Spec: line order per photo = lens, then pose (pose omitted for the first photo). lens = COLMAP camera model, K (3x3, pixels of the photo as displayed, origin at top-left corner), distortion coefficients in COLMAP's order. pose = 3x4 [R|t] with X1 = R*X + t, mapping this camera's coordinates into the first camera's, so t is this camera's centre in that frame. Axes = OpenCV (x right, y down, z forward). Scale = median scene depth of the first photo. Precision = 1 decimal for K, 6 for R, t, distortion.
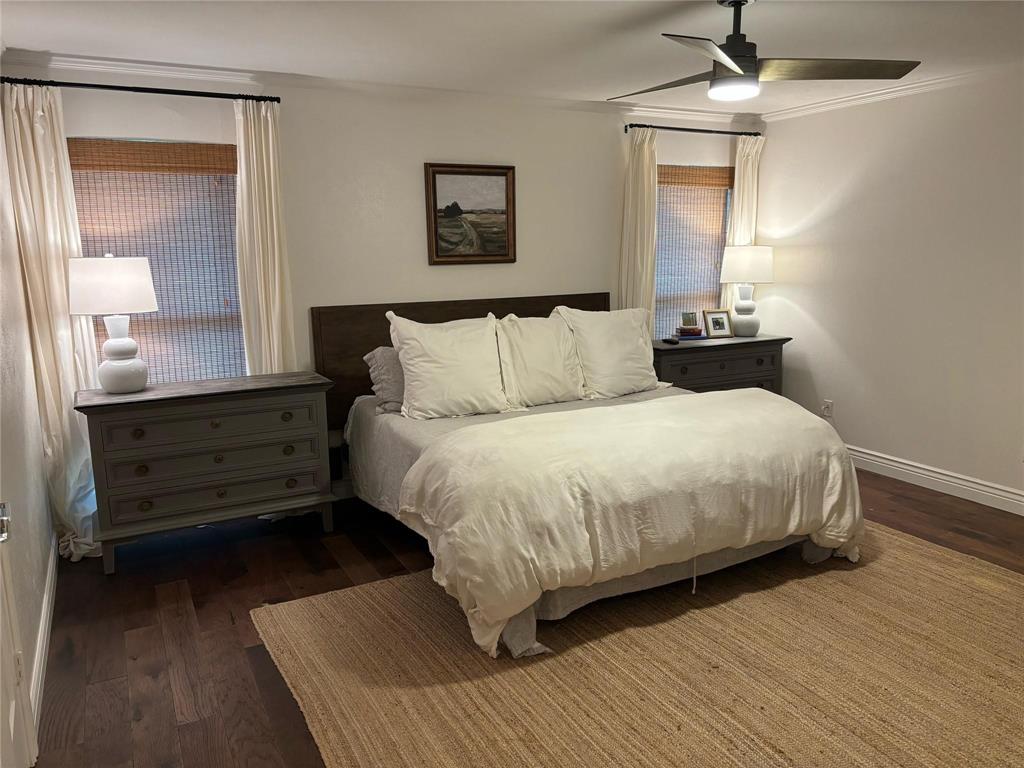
lens RADIAL K [[765.6, 0, 512.0], [0, 765.6, 384.0], [0, 0, 1]] dist [-0.001865, -0.005849]
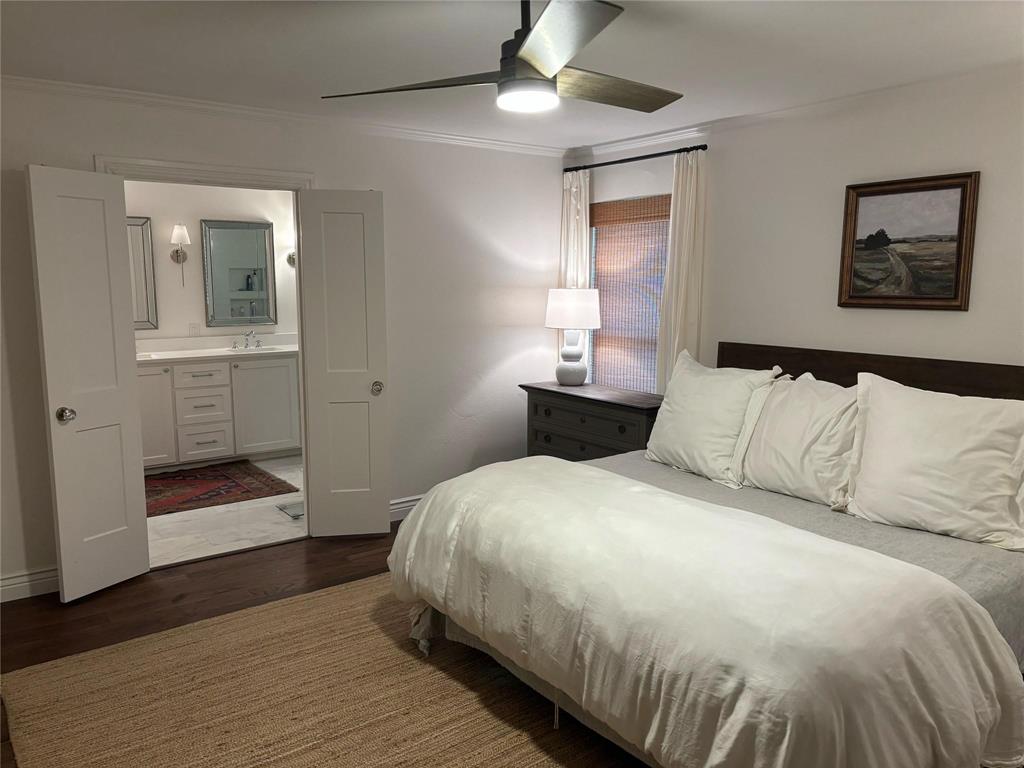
lens RADIAL K [[765.5, 0, 512.2], [0, 765.5, 365.8], [0, 0, 1]] dist [0.010913, -0.000103]
pose [[0.157090, 0.129219, -0.979094, 0.663019], [-0.176576, 0.979103, 0.100889, -0.115051], [0.971671, 0.157036, 0.176624, 0.522592]]
